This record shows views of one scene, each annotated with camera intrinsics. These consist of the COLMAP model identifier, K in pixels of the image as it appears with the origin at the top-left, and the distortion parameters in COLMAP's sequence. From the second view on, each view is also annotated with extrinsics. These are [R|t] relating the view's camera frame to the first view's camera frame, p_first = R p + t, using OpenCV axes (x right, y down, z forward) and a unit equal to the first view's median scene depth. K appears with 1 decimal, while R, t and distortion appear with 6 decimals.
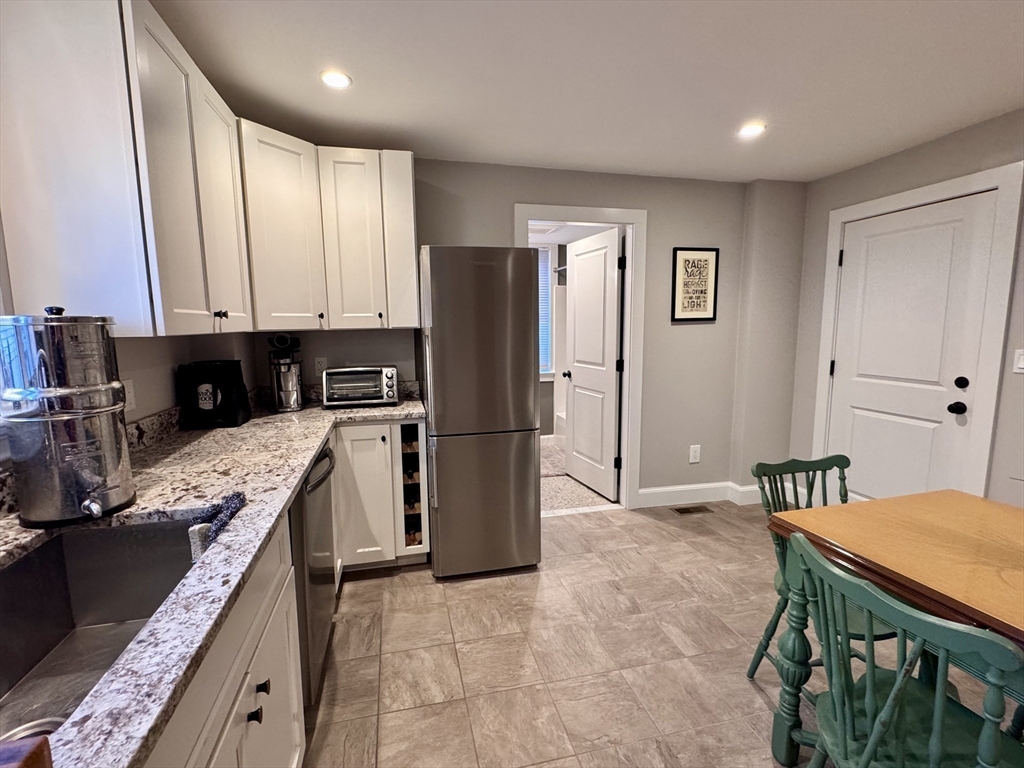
lens RADIAL K [[461.6, 0, 507.6], [0, 461.6, 385.4], [0, 0, 1]] dist [0.001146, -0.001387]
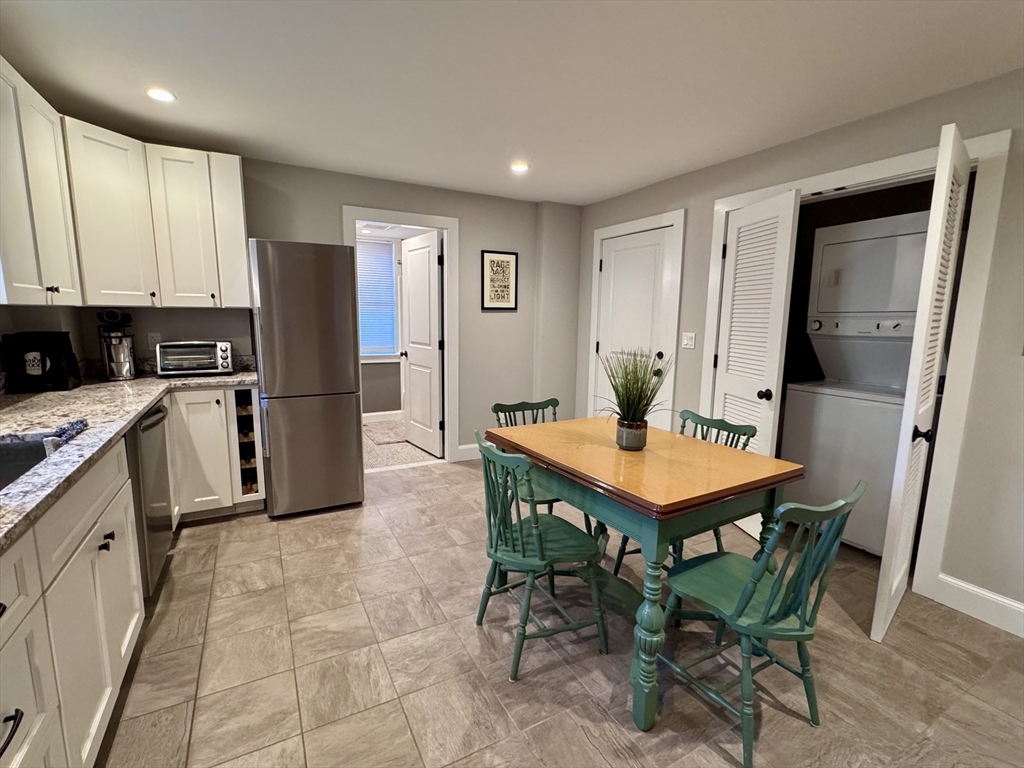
lens RADIAL K [[461.6, 0, 508.0], [0, 461.6, 385.4], [0, 0, 1]] dist [0.001146, -0.001387]
pose [[0.966409, -0.015315, 0.256552, 0.140044], [0.010035, 0.999710, 0.021875, 0.054571], [-0.256813, -0.018566, 0.966283, -0.312630]]
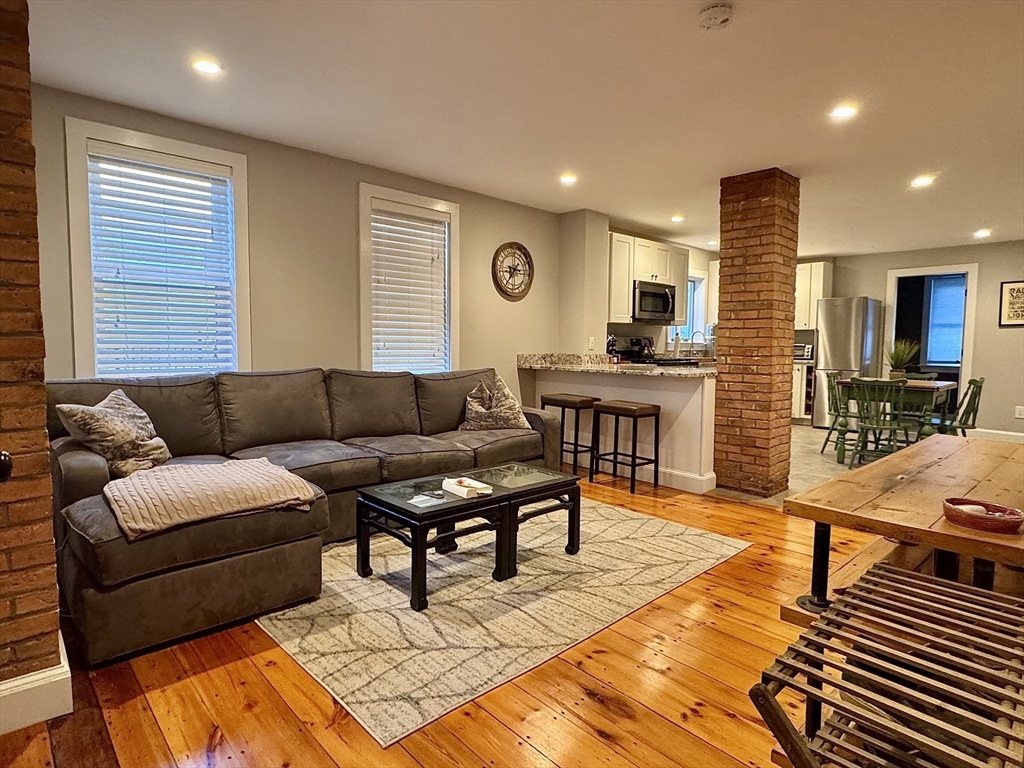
lens RADIAL K [[572.8, 0, 505.6], [0, 572.8, 382.4], [0, 0, 1]] dist [0.001484, -0.002373]
pose [[0.477908, 0.079741, -0.874783, 1.820836], [-0.121632, 0.992285, 0.024002, 0.310924], [0.869948, 0.094931, 0.483920, -2.067721]]
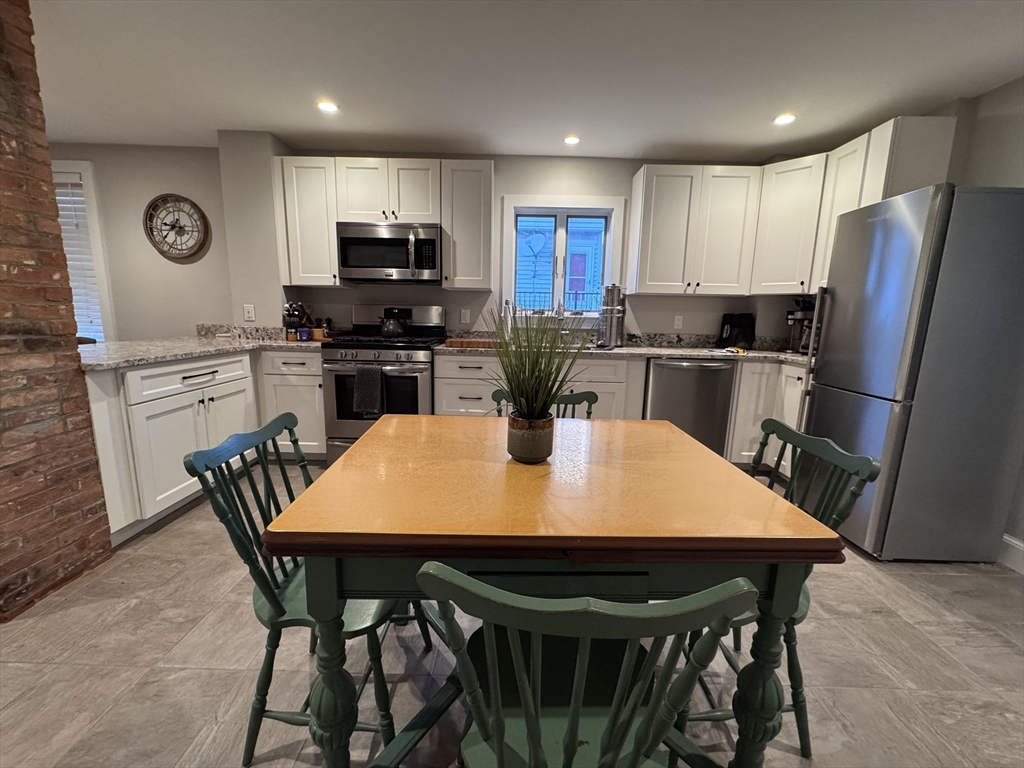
lens RADIAL K [[405.8, 0, 506.2], [0, 405.8, 382.0], [0, 0, 1]] dist [-0.003848, -0.001089]
pose [[-0.250838, 0.172756, -0.952489, 0.977525], [-0.134599, 0.968165, 0.211046, -0.002445], [0.958626, 0.181143, -0.219600, 0.464738]]
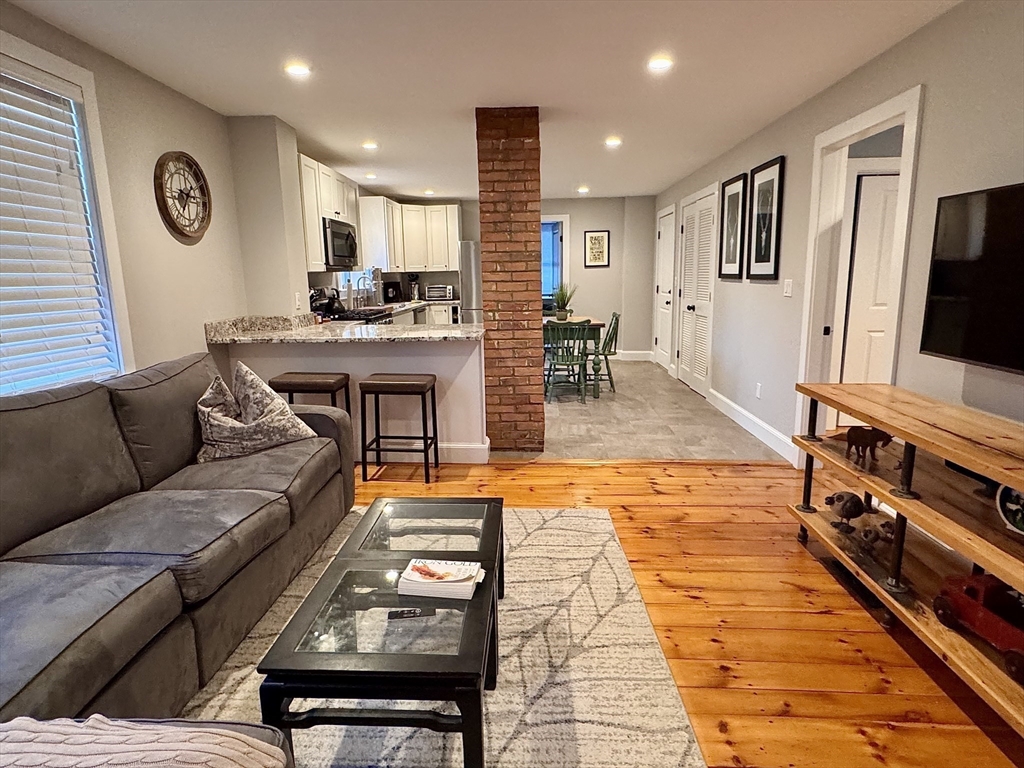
lens RADIAL K [[572.8, 0, 505.3], [0, 572.8, 381.9], [0, 0, 1]] dist [0.001484, -0.002373]
pose [[0.956326, 0.053310, -0.287401, 1.080580], [-0.032304, 0.996481, 0.077348, 0.259955], [0.290513, -0.064686, 0.954682, -2.192686]]
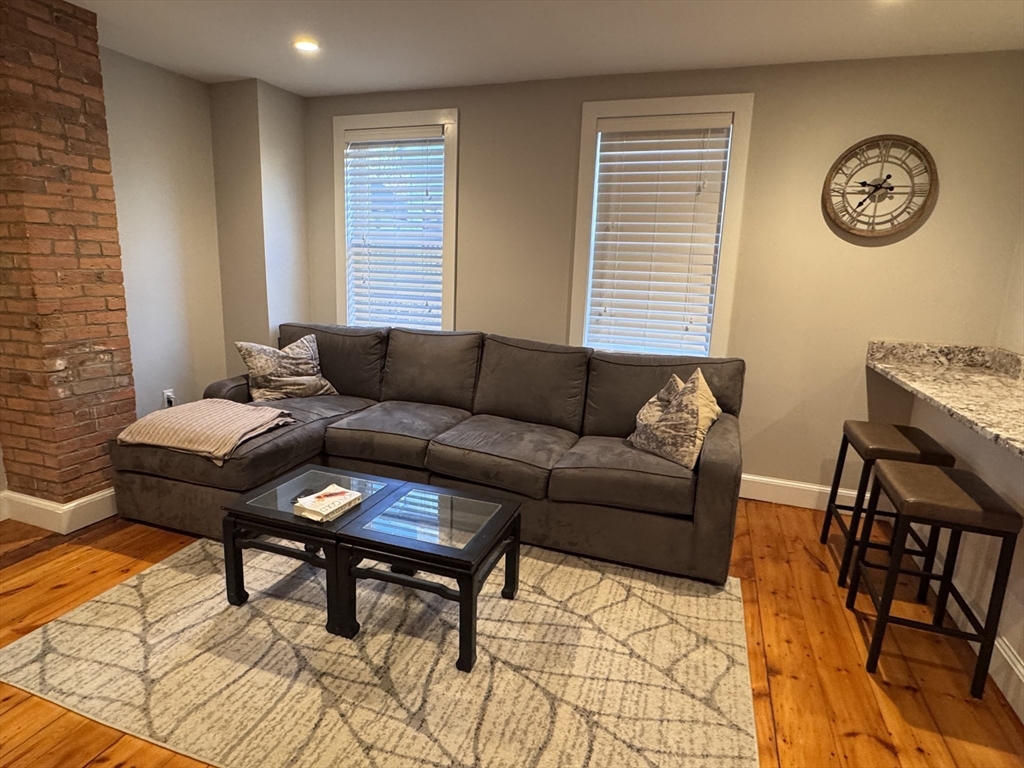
lens RADIAL K [[572.8, 0, 503.8], [0, 572.8, 385.9], [0, 0, 1]] dist [0.001484, -0.002373]
pose [[-0.560152, 0.166502, -0.811484, 1.369898], [-0.122344, 0.952222, 0.279831, 0.085932], [0.819306, 0.256028, -0.513018, -0.927106]]
